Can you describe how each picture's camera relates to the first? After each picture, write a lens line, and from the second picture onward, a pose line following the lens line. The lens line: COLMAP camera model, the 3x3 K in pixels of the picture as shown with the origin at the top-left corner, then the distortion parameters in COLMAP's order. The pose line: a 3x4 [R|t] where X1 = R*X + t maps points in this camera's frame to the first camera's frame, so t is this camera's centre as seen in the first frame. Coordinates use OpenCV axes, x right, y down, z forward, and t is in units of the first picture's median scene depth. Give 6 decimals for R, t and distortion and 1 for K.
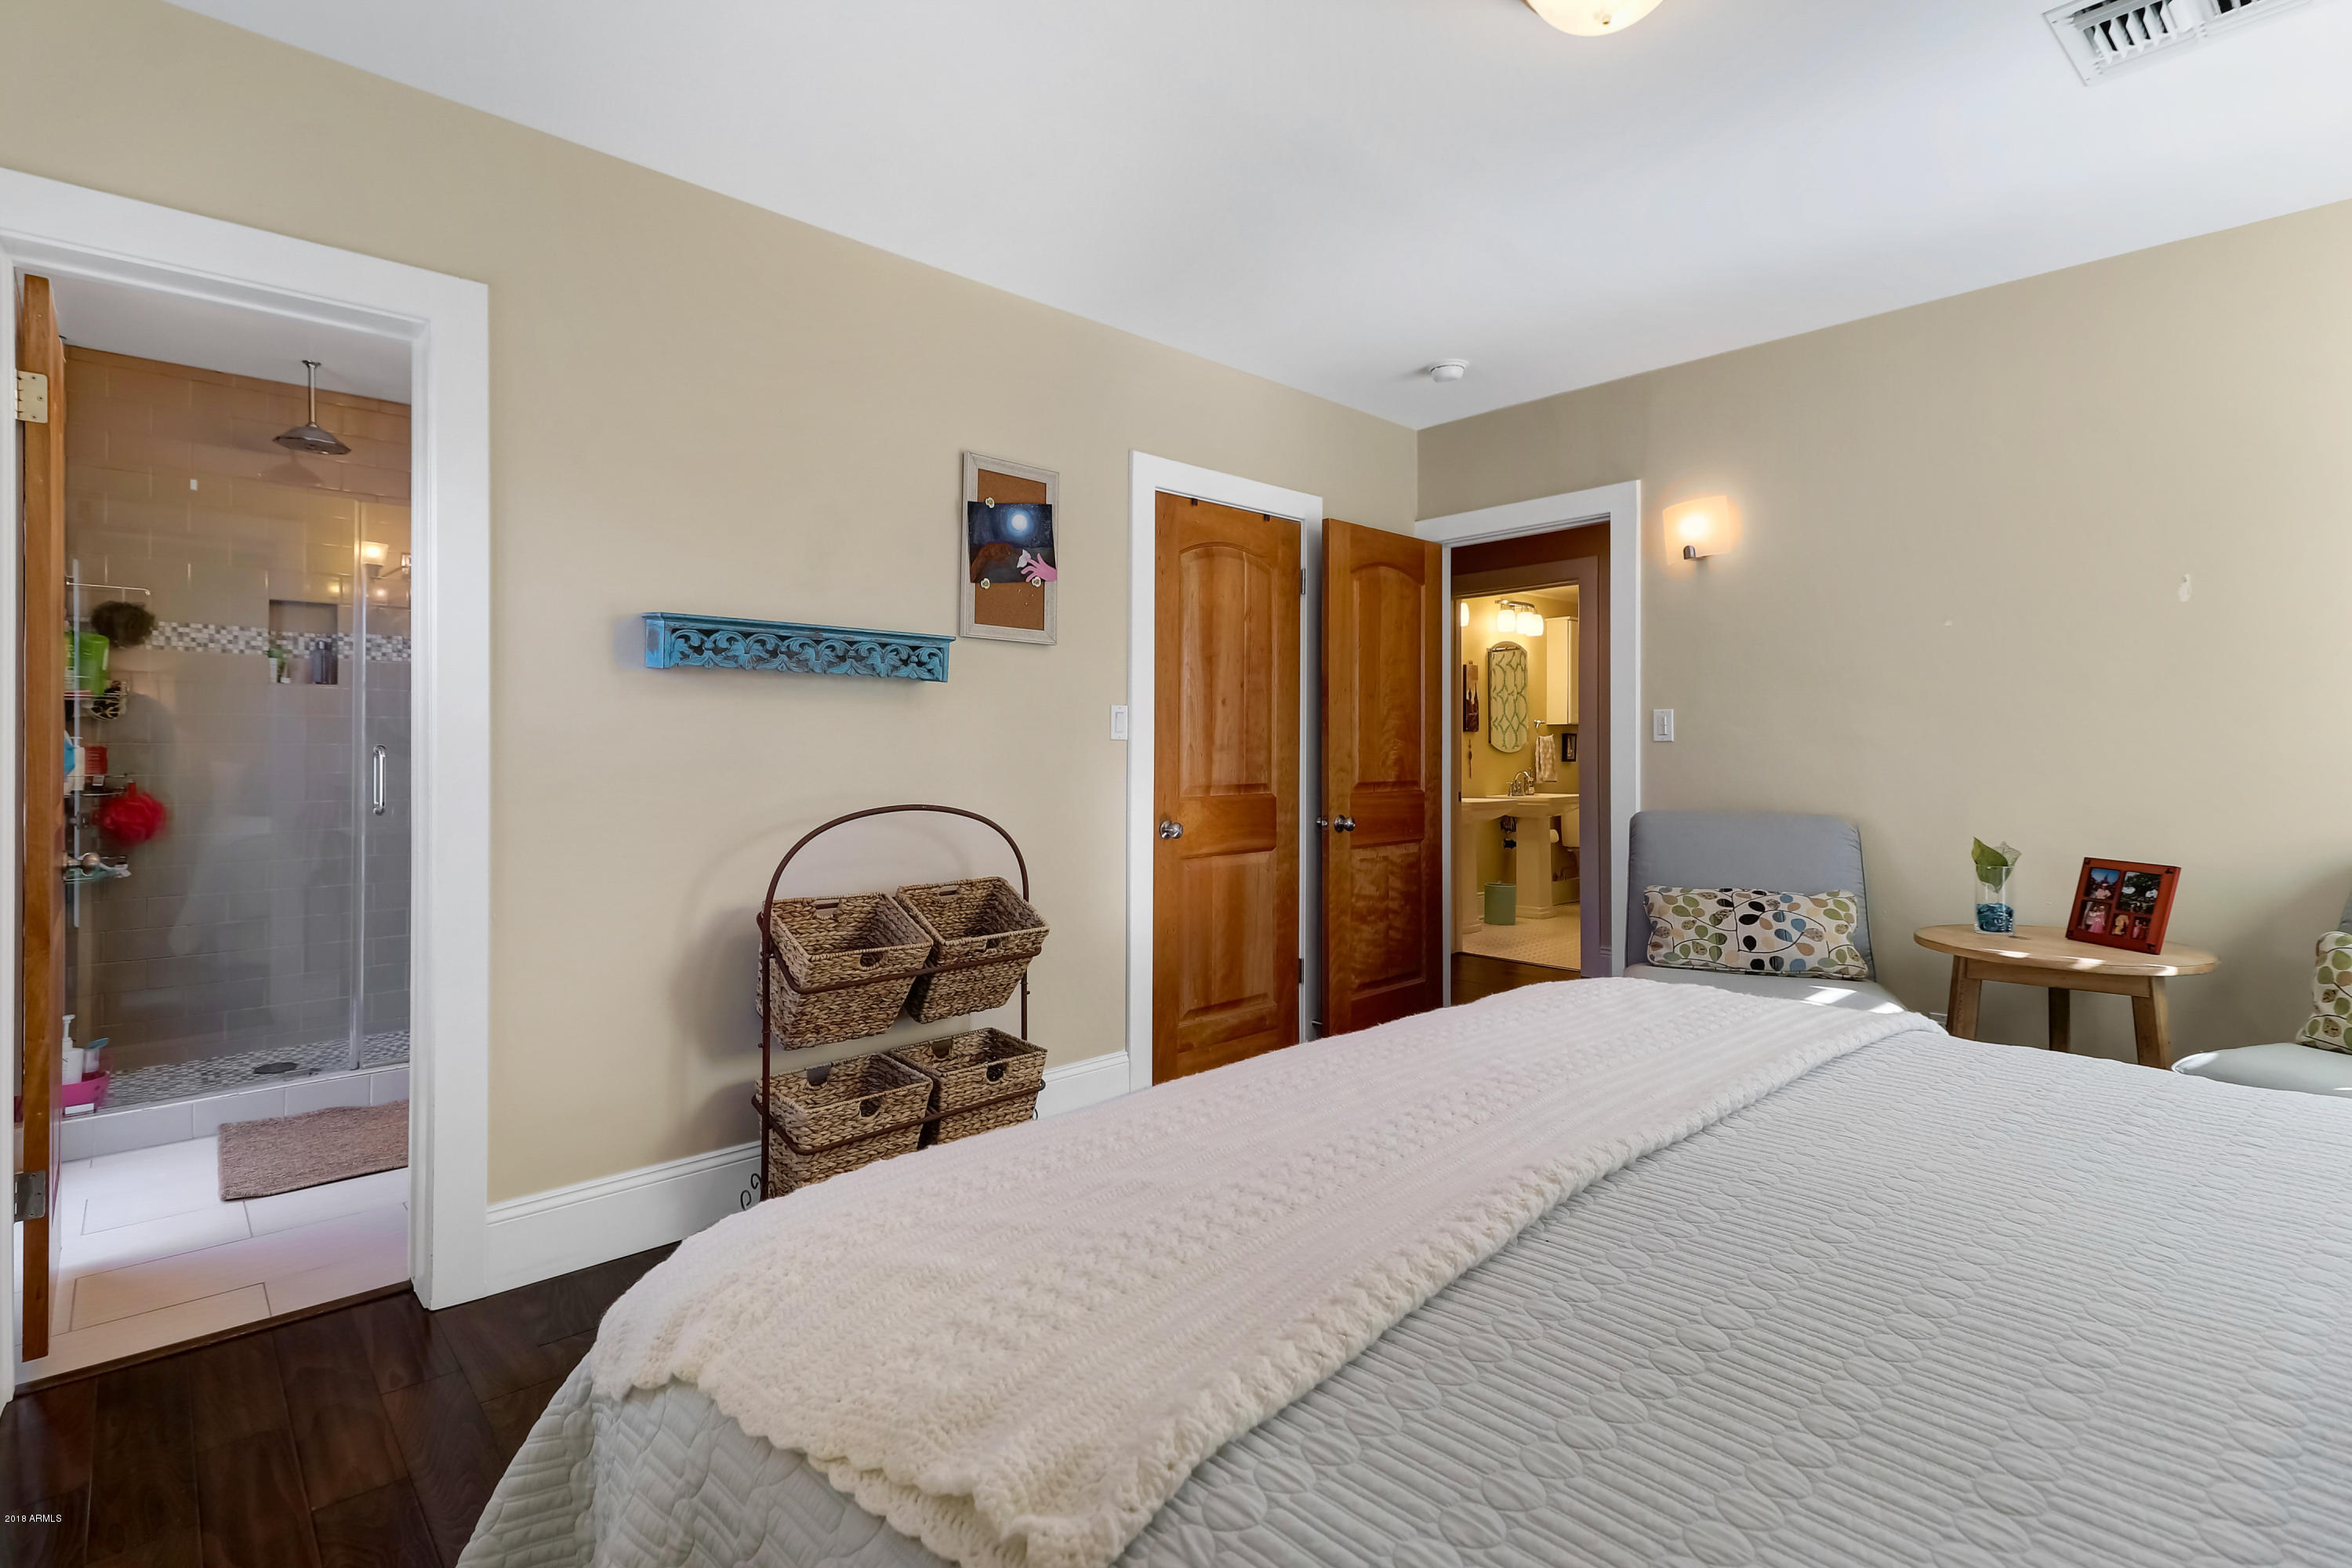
lens RADIAL K [[1102.4, 0, 1174.3], [0, 1102.4, 768.2], [0, 0, 1]] dist [-0.000781, 0.000019]
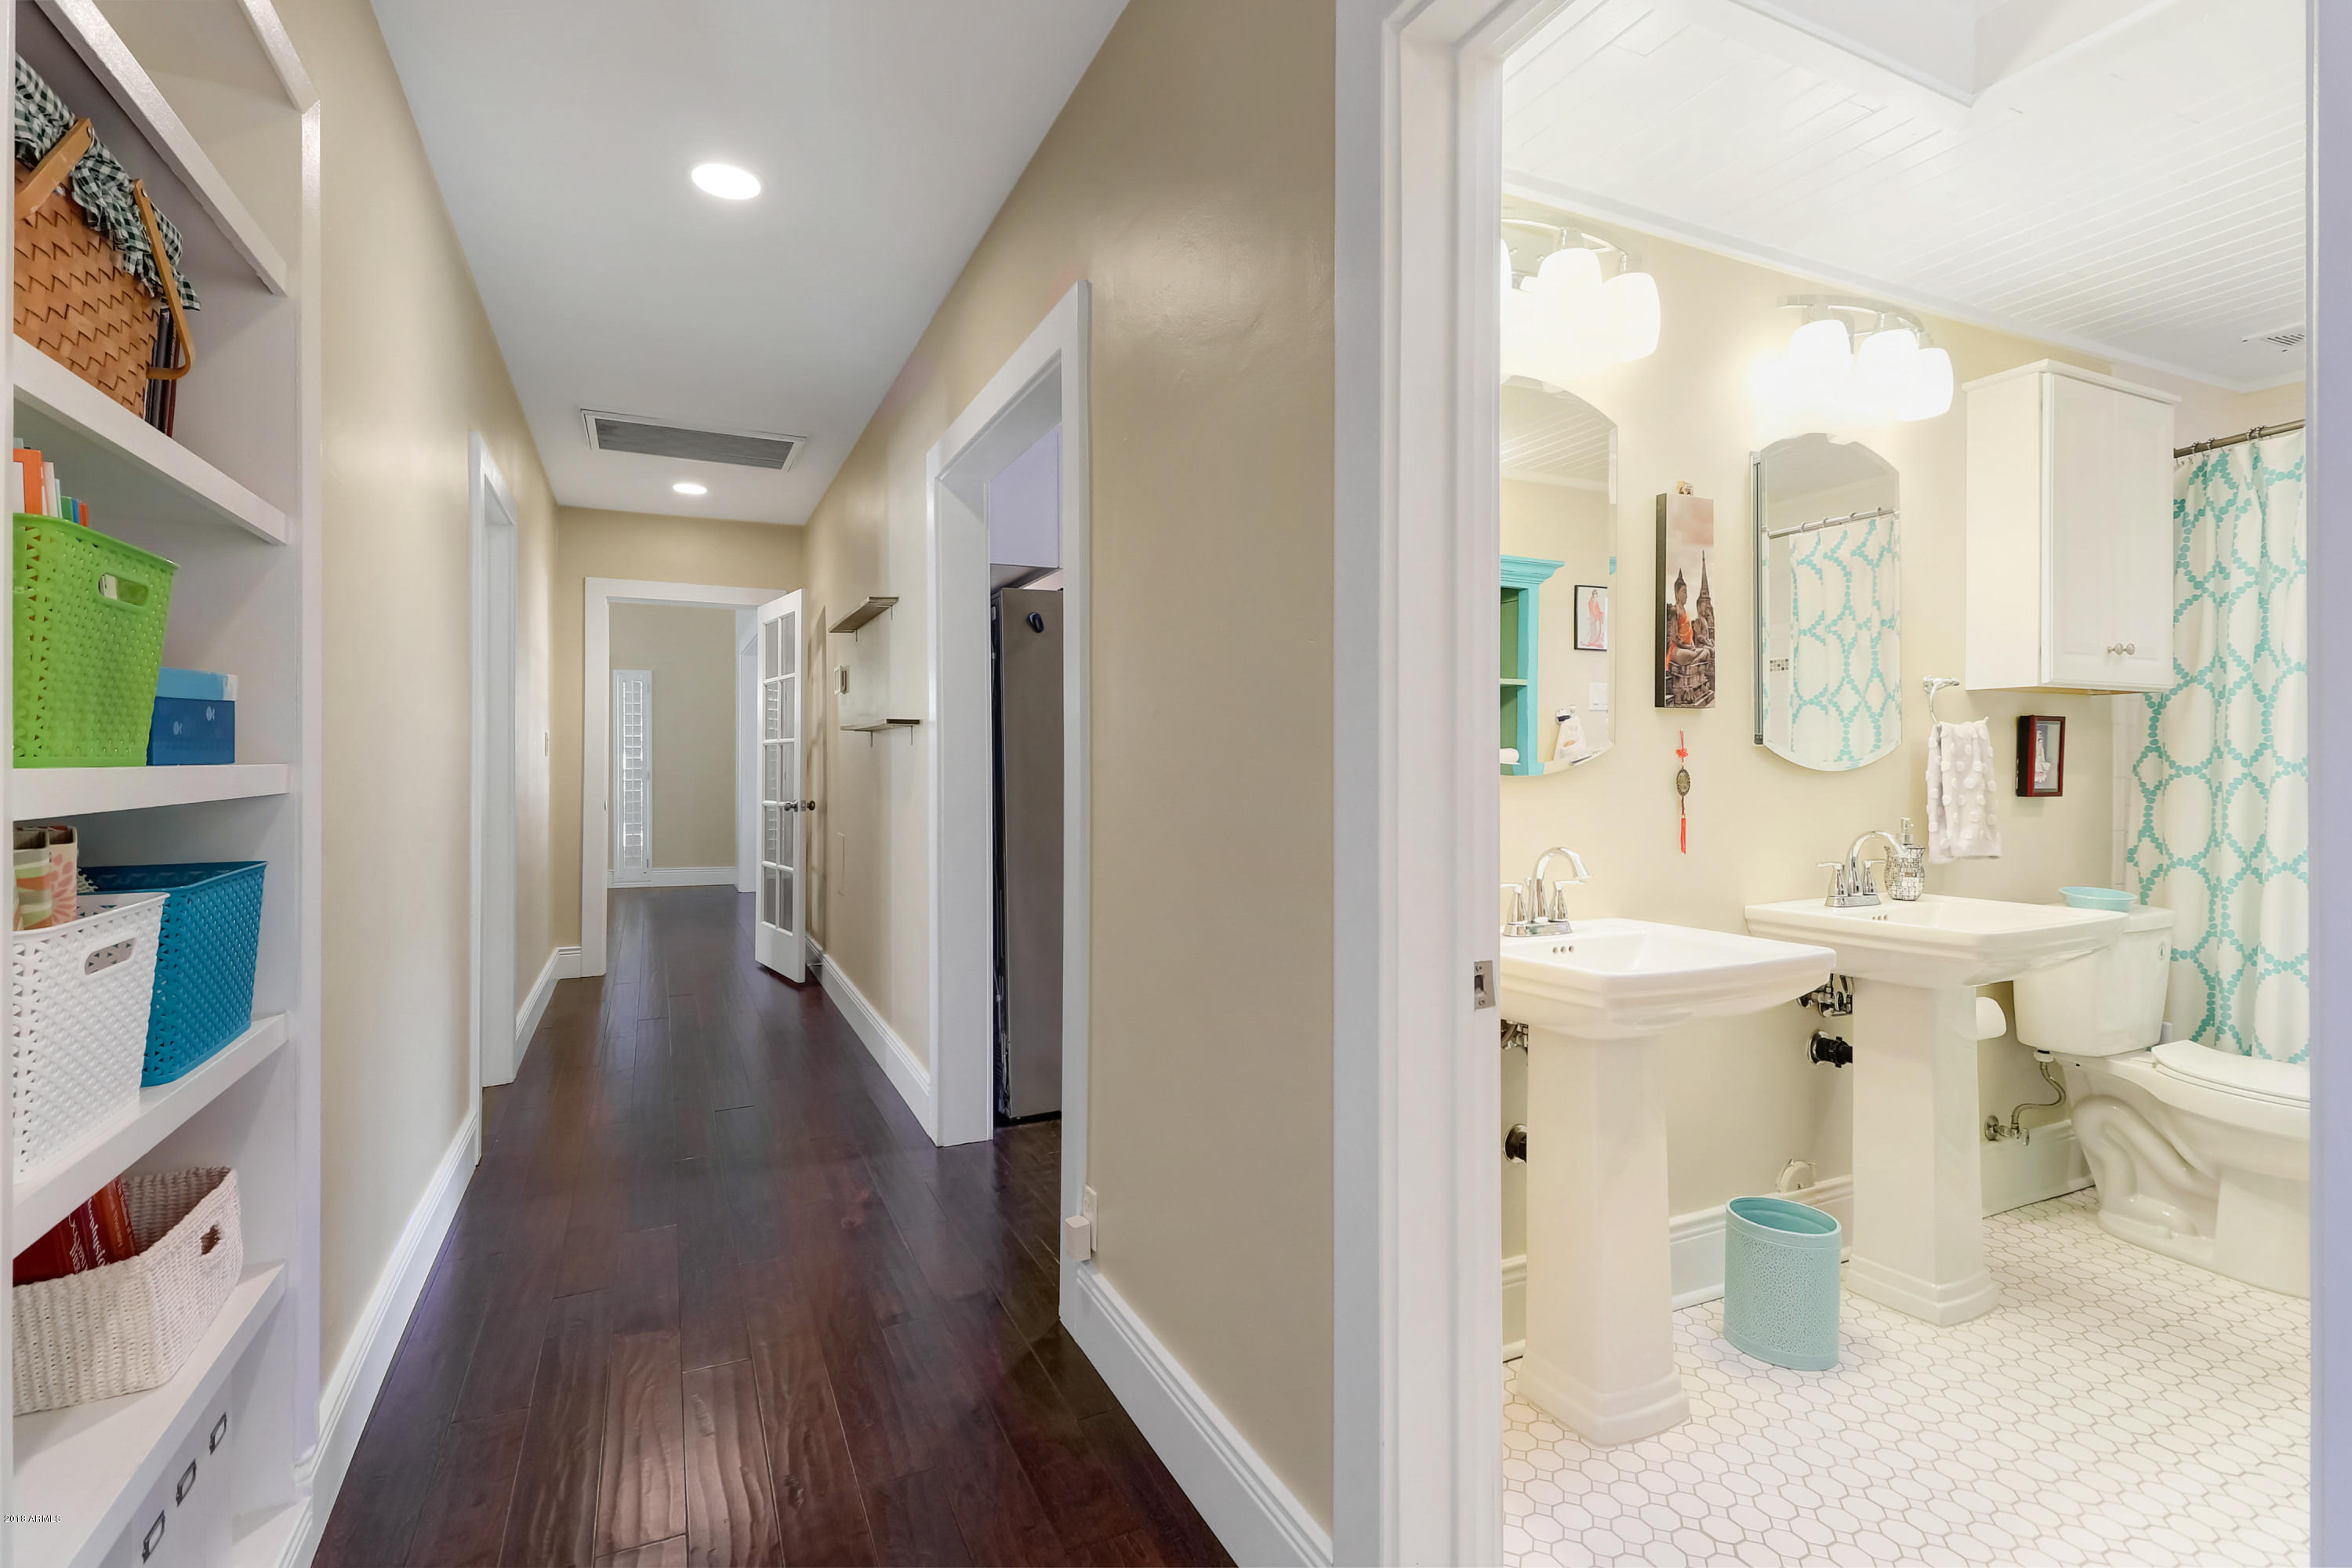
lens RADIAL K [[1102.4, 0, 1182.6], [0, 1102.4, 787.9], [0, 0, 1]] dist [-0.000781, 0.000019]
pose [[0.957076, -0.001297, -0.289835, 0.209053], [0.001817, 0.999997, 0.001526, -0.009826], [0.289832, -0.001987, 0.957076, 0.615690]]
